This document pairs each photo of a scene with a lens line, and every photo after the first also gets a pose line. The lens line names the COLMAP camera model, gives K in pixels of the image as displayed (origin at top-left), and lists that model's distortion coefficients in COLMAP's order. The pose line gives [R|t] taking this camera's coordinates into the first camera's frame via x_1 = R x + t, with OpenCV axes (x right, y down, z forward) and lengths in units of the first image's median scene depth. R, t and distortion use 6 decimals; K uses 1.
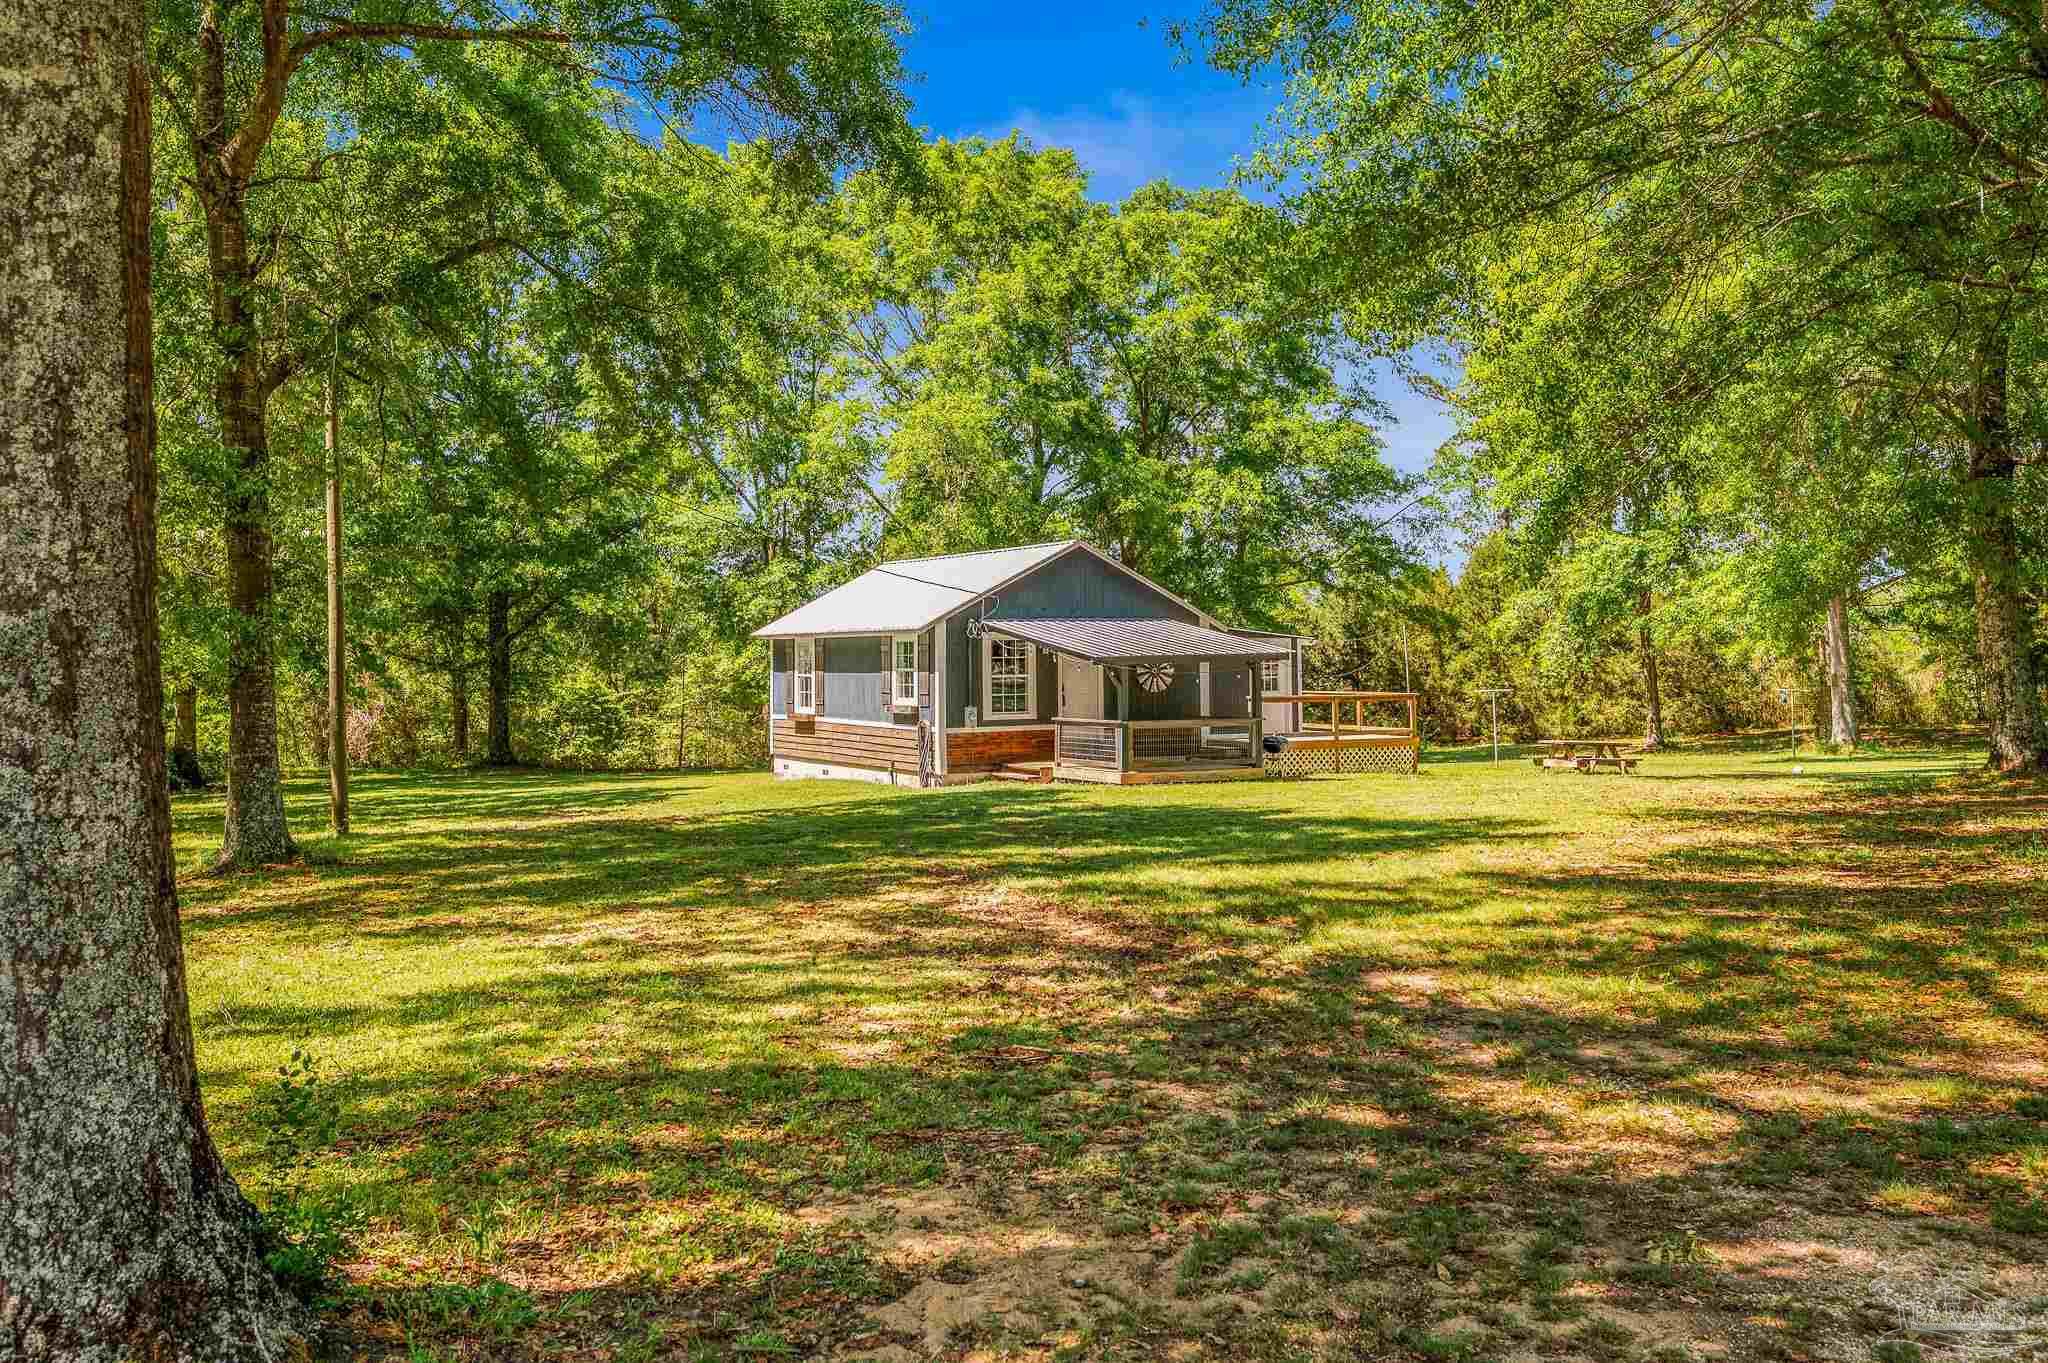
lens RADIAL K [[1768.5, 0, 1023.8], [0, 1768.5, 674.6], [0, 0, 1]] dist [-0.003156, -0.000712]
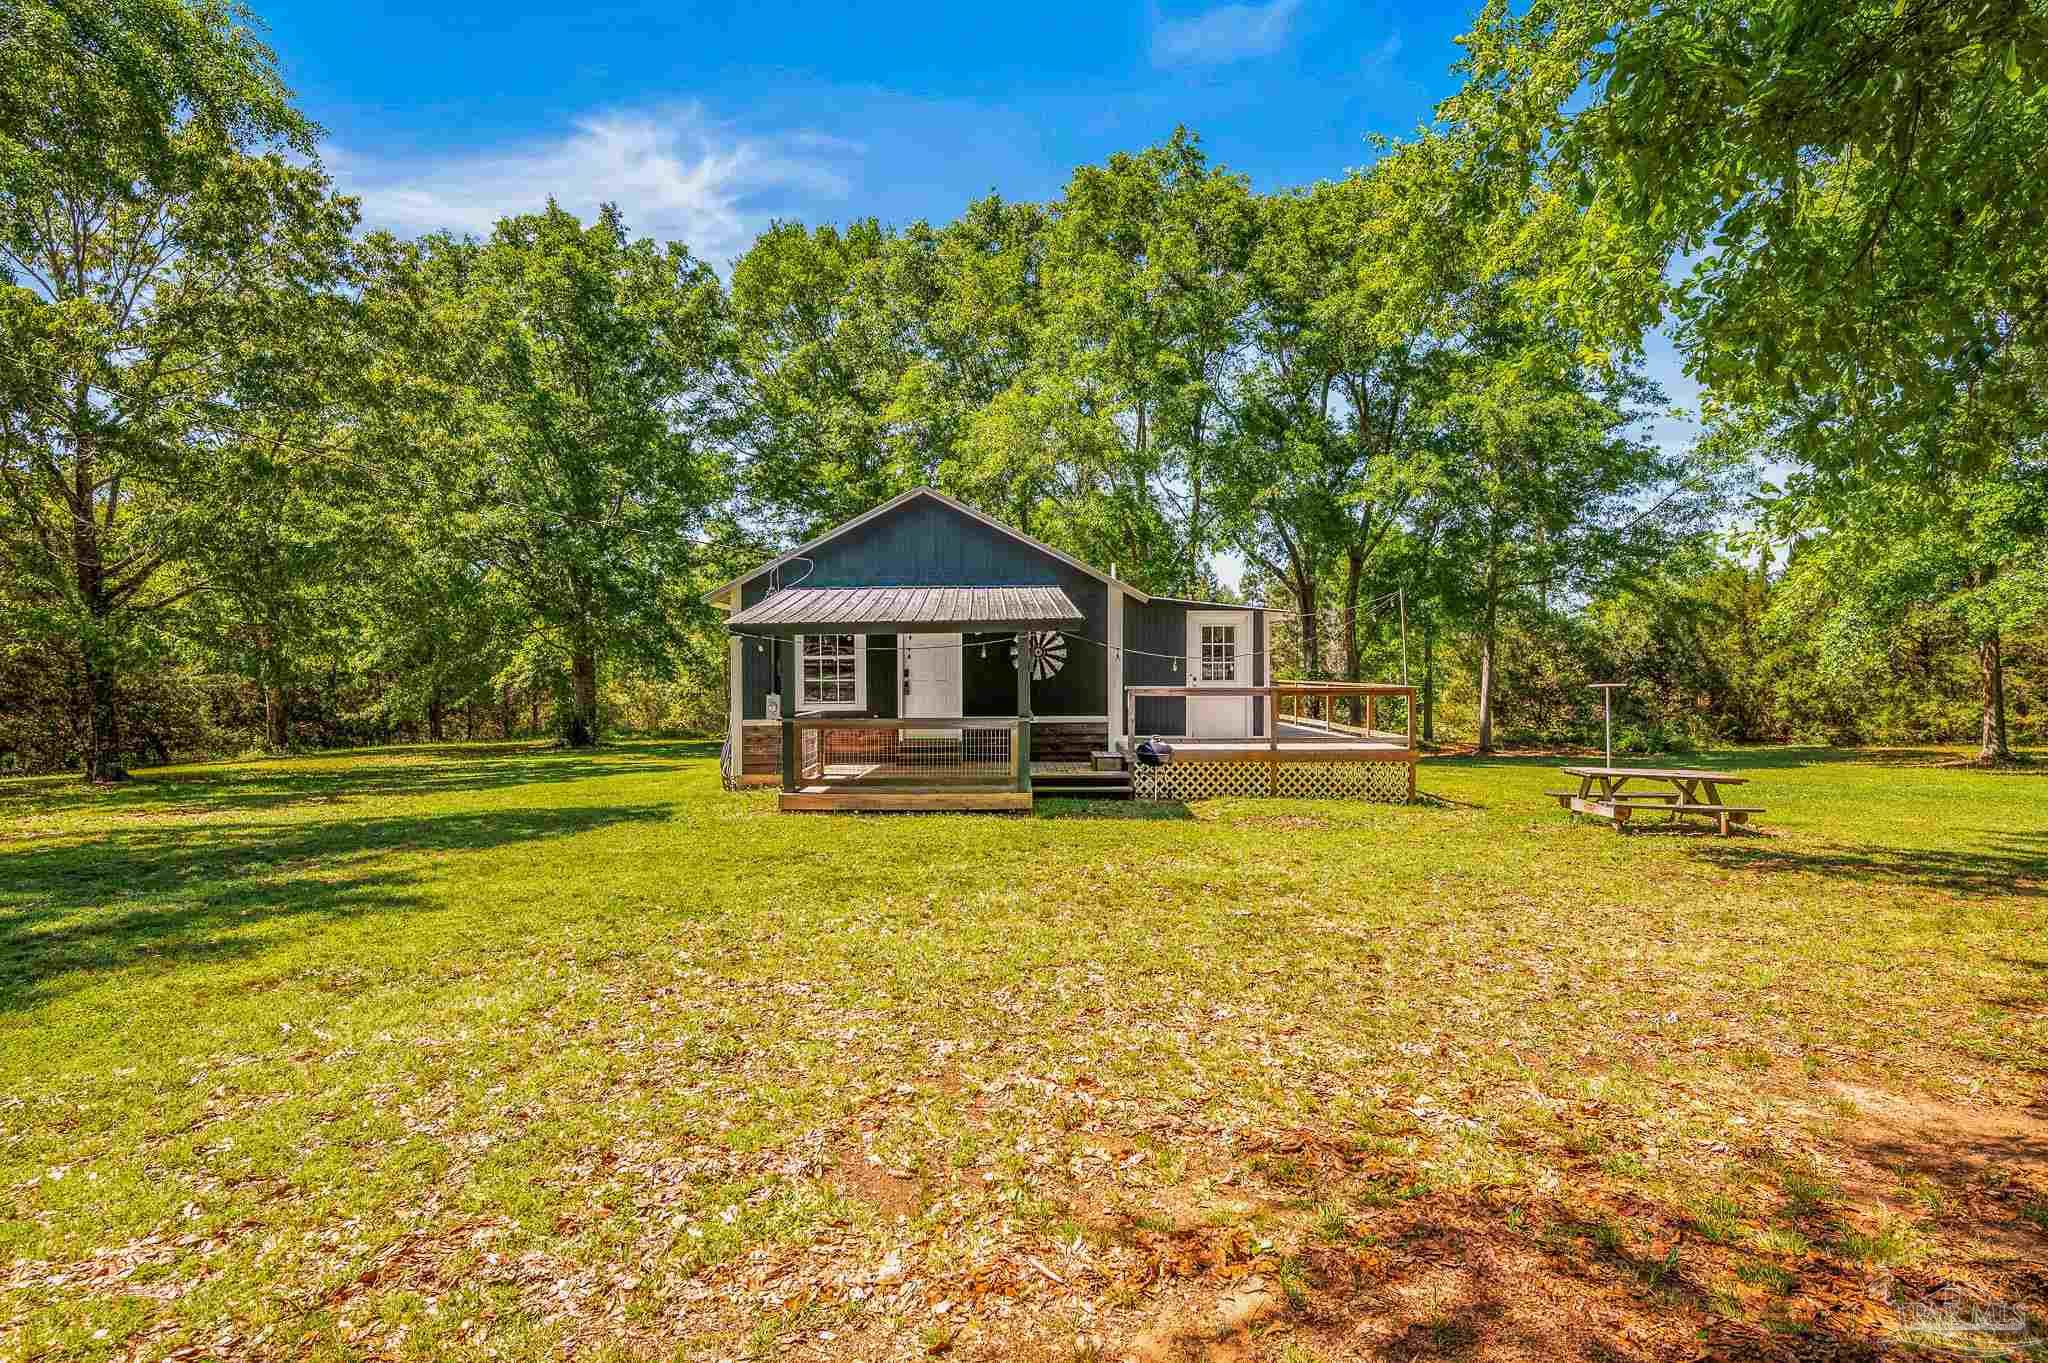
lens RADIAL K [[1059.4, 0, 1023.8], [0, 1059.4, 692.3], [0, 0, 1]] dist [0.000888, 0.000138]
pose [[0.896676, 0.013875, -0.442469, 0.147480], [-0.007424, 0.999839, 0.016308, 0.004416], [0.442625, -0.011339, 0.896635, 0.313706]]
